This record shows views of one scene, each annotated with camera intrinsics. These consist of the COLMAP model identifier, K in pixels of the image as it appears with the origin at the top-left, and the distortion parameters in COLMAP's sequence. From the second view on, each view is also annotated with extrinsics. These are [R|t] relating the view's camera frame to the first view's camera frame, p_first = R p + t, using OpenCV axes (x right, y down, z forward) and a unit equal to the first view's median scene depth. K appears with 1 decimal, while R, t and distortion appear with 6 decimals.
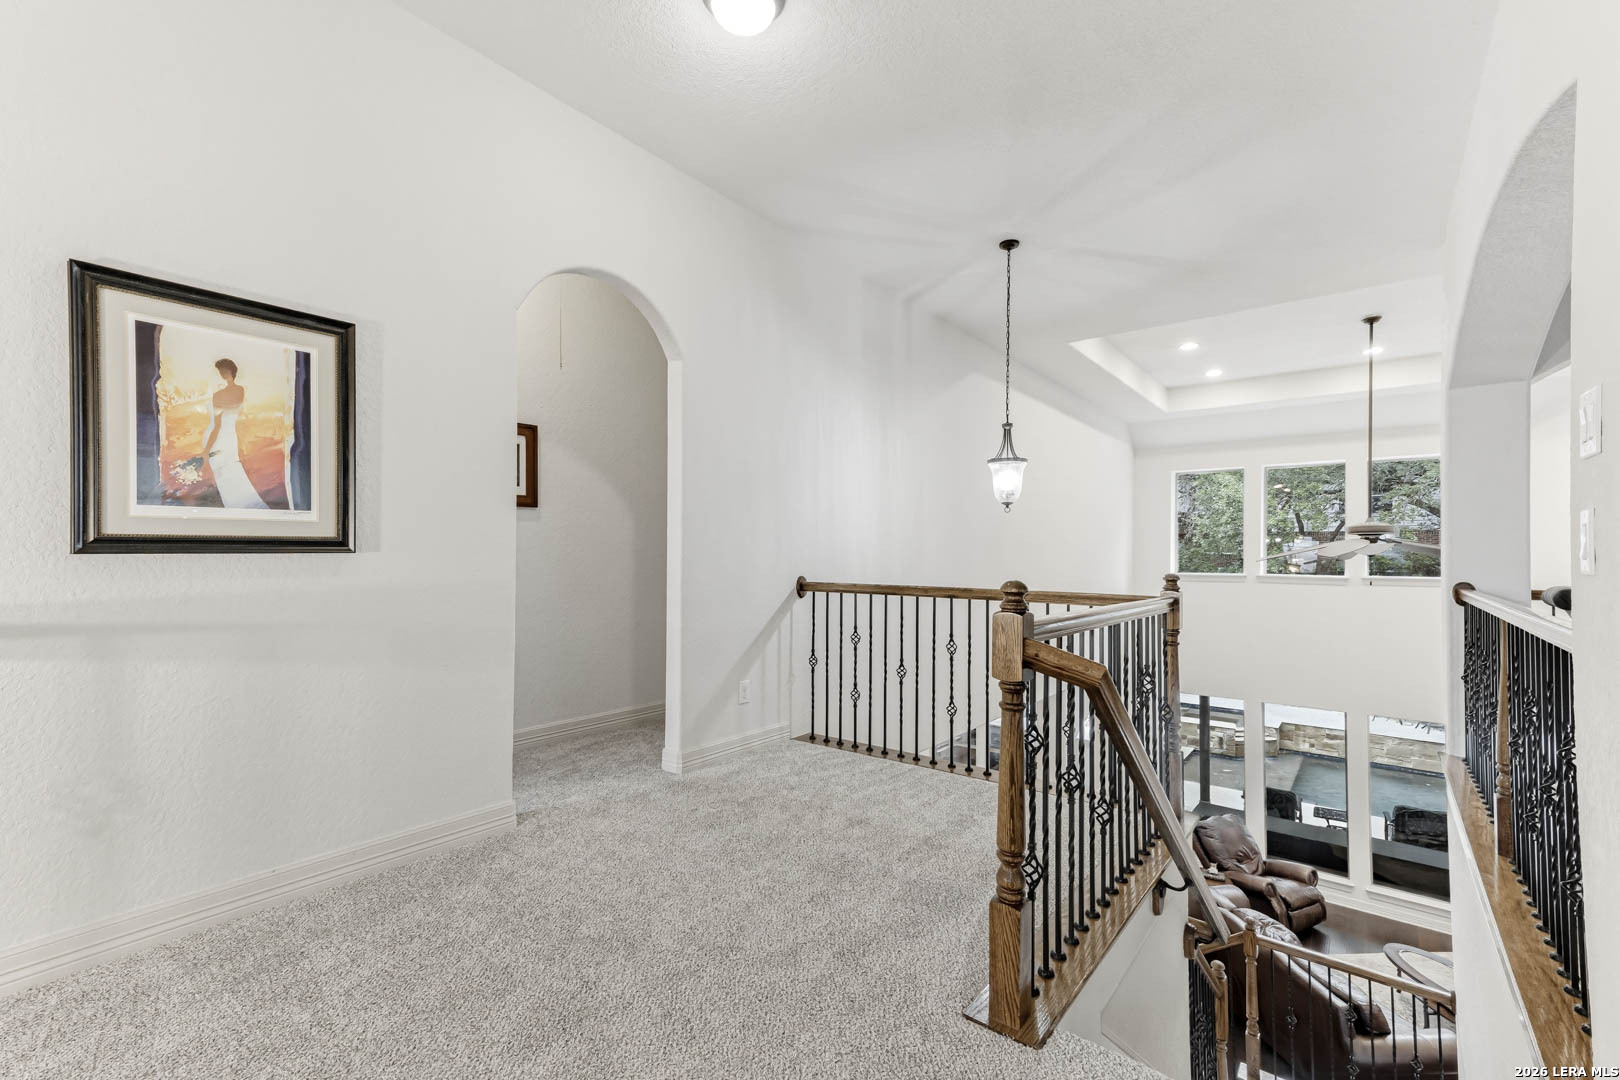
lens RADIAL K [[712.2, 0, 802.8], [0, 712.2, 540.8], [0, 0, 1]] dist [0.034852, -0.000813]
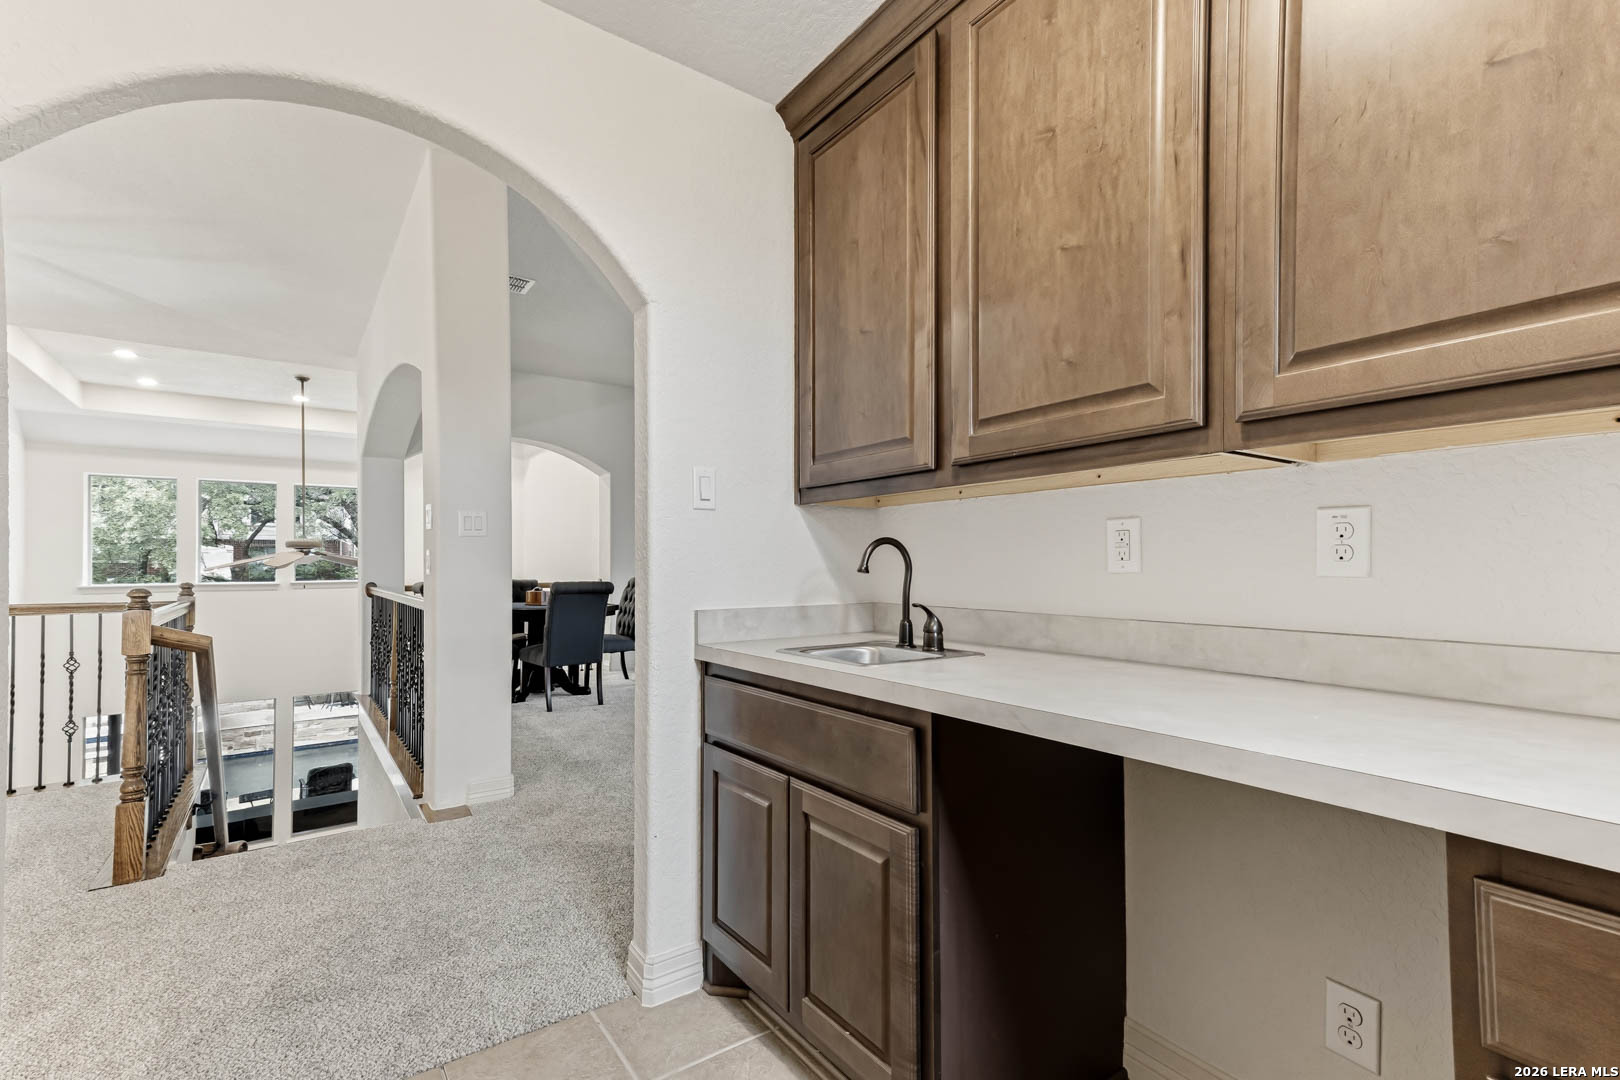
lens RADIAL K [[712.2, 0, 809.5], [0, 712.2, 561.6], [0, 0, 1]] dist [0.034852, -0.000813]
pose [[0.270014, -0.007560, 0.962827, -0.200944], [-0.010926, 0.999881, 0.010915, -0.008592], [-0.962794, -0.013467, 0.269899, -0.193705]]
